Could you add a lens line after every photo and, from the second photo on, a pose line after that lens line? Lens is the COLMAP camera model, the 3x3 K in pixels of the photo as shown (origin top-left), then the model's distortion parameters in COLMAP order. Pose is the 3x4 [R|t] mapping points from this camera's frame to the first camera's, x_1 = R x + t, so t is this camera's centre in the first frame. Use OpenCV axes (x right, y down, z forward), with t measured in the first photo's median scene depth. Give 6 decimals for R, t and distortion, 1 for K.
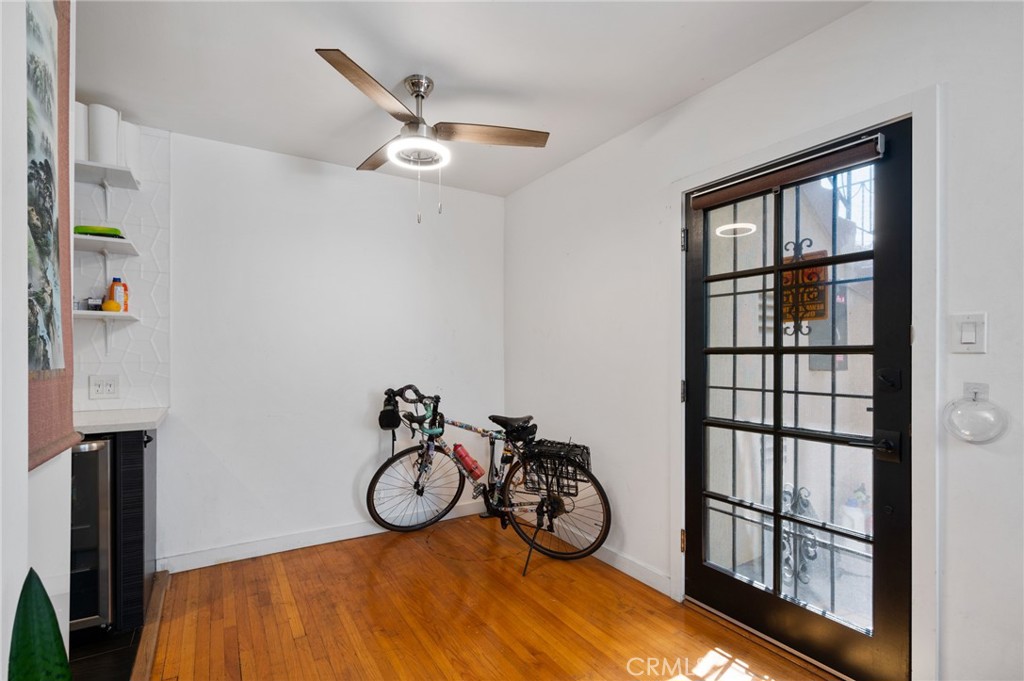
lens RADIAL K [[481.2, 0, 515.0], [0, 481.2, 356.6], [0, 0, 1]] dist [-0.000761, -0.000393]
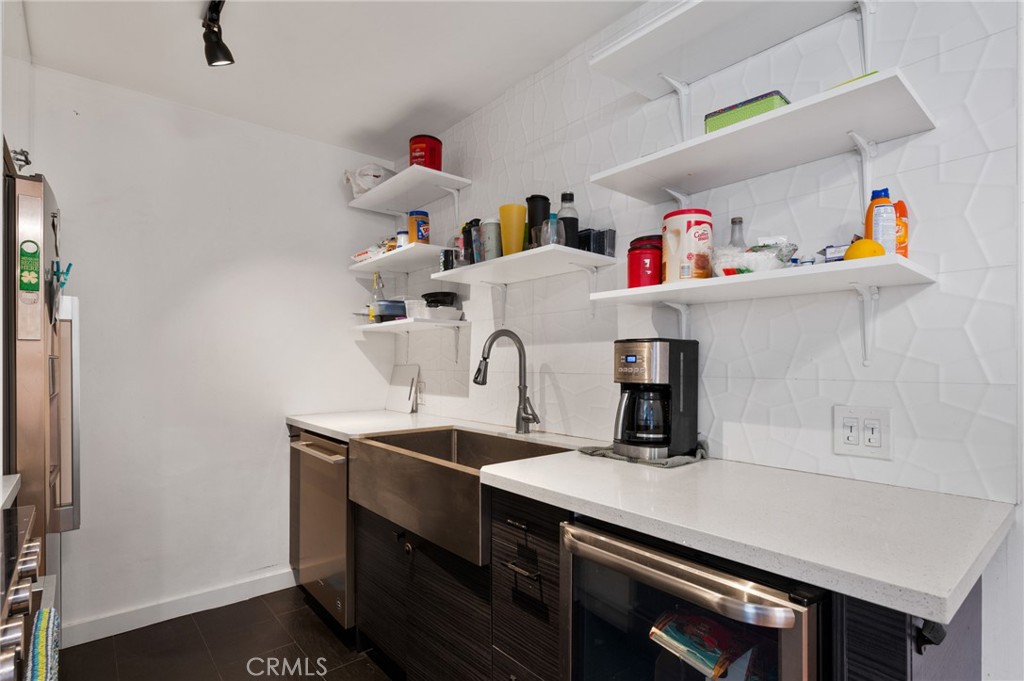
lens RADIAL K [[513.1, 0, 514.6], [0, 513.1, 358.3], [0, 0, 1]] dist [0.000957, 0.000303]
pose [[0.146681, -0.005301, -0.989170, -0.427043], [-0.002309, 0.999981, -0.005701, -0.005667], [0.989181, 0.003120, 0.146666, 0.621641]]
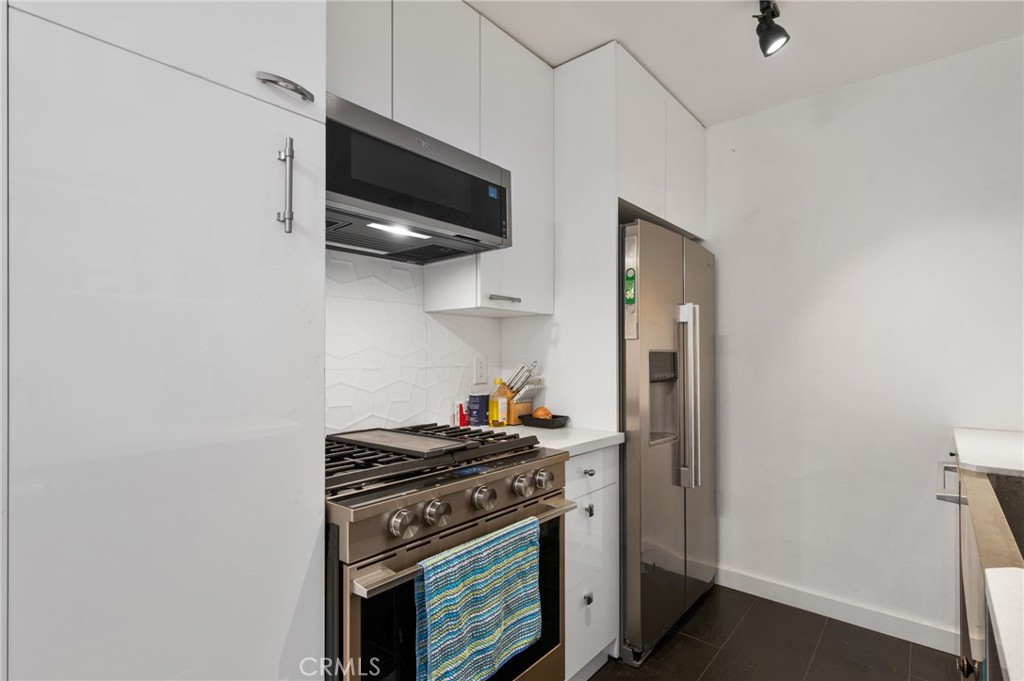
lens RADIAL K [[488.5, 0, 512.4], [0, 488.5, 347.5], [0, 0, 1]] dist [0.000339, 0.000334]
pose [[-0.954651, -0.003045, -0.297713, -0.748291], [0.000201, 0.999941, -0.010873, -0.007395], [0.297728, -0.010440, -0.954594, 0.917822]]
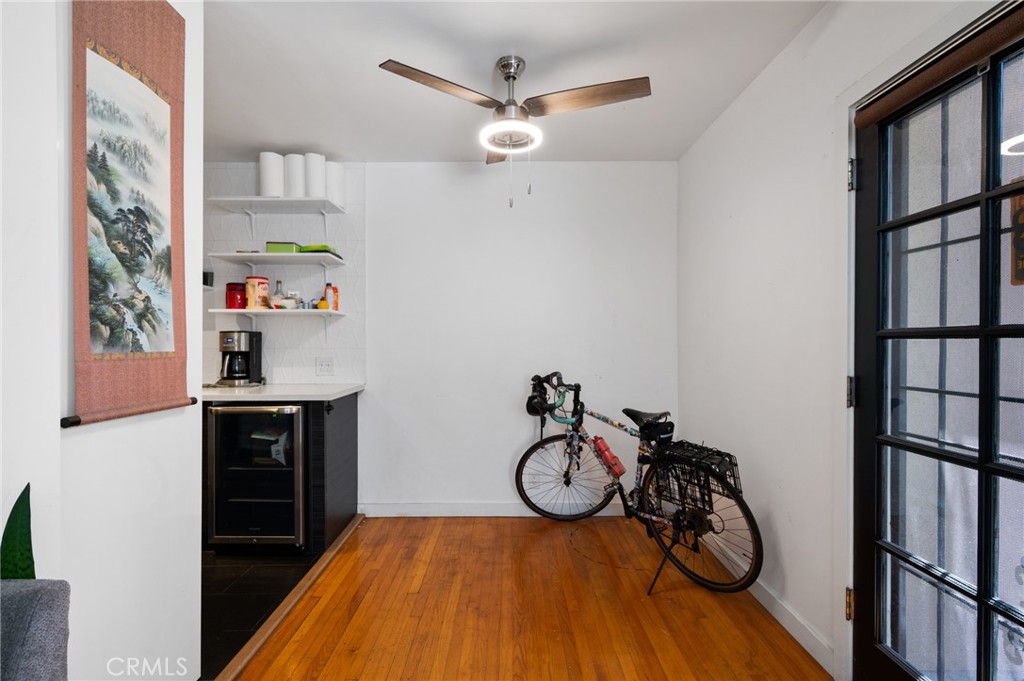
lens RADIAL K [[488.5, 0, 512.4], [0, 488.5, 347.5], [0, 0, 1]] dist [0.000339, 0.000334]
pose [[0.851484, 0.003052, -0.524372, 0.302165], [0.001334, 0.999967, 0.007987, 0.001180], [0.524379, -0.007500, 0.851452, 0.136132]]
